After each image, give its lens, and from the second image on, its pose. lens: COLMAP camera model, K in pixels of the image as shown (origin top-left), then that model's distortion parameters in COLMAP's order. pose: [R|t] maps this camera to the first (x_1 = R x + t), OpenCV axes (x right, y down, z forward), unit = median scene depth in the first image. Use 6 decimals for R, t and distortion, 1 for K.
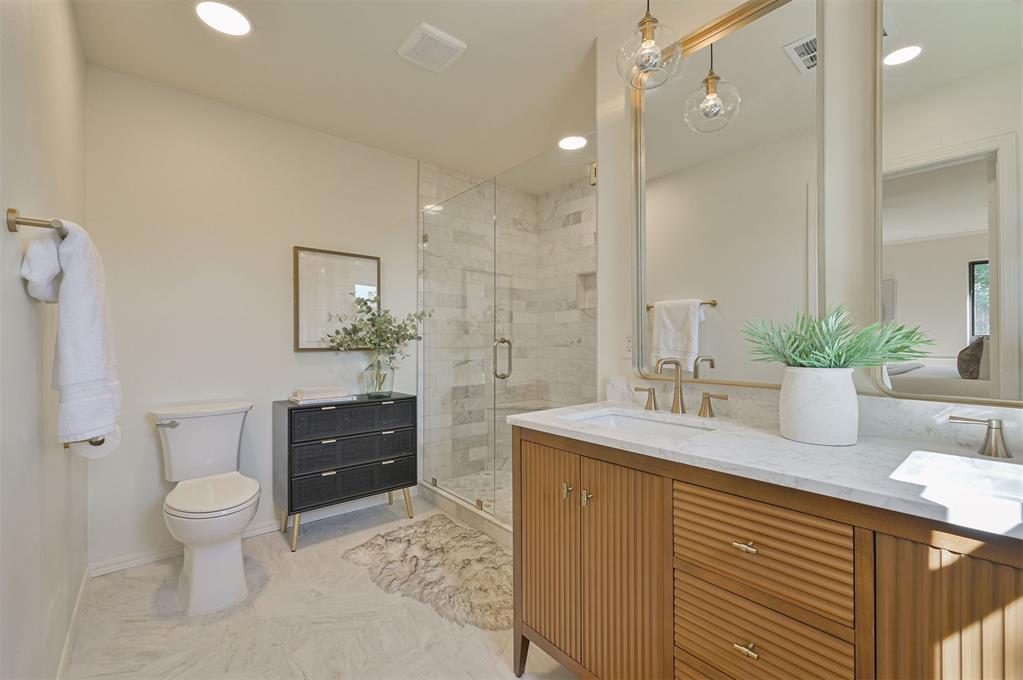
lens RADIAL K [[431.0, 0, 513.4], [0, 431.0, 344.0], [0, 0, 1]] dist [0.000264, -0.000005]
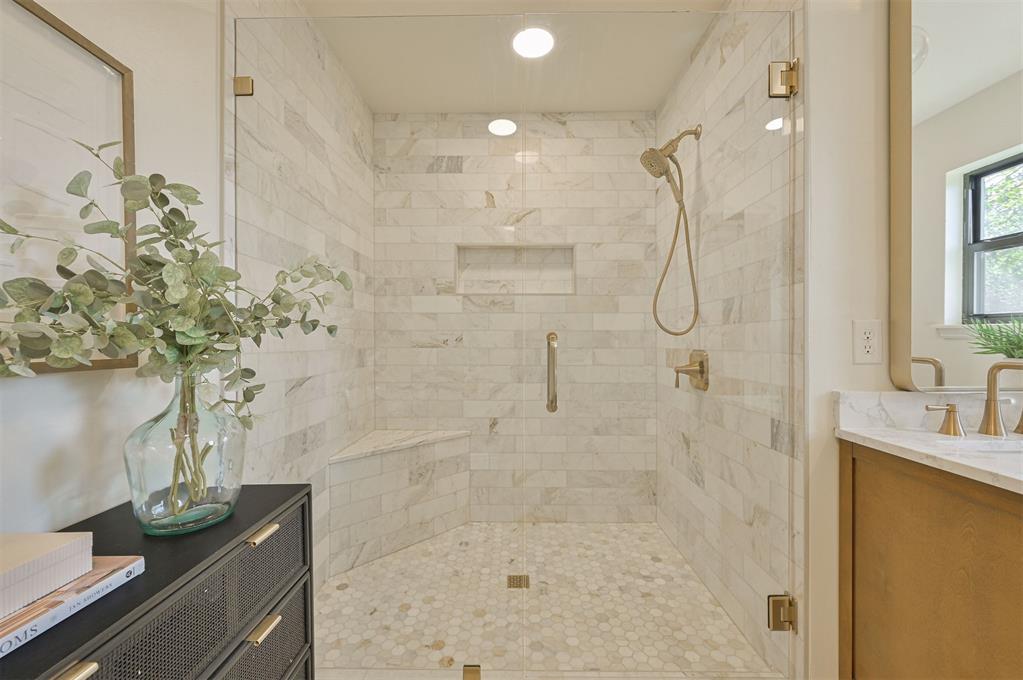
lens RADIAL K [[405.3, 0, 512.2], [0, 405.3, 341.9], [0, 0, 1]] dist [-0.002406, -0.000102]
pose [[0.653596, -0.003274, 0.756836, -0.293209], [0.003746, 0.999992, 0.001091, -0.003247], [-0.756834, 0.002122, 0.653603, 0.495820]]
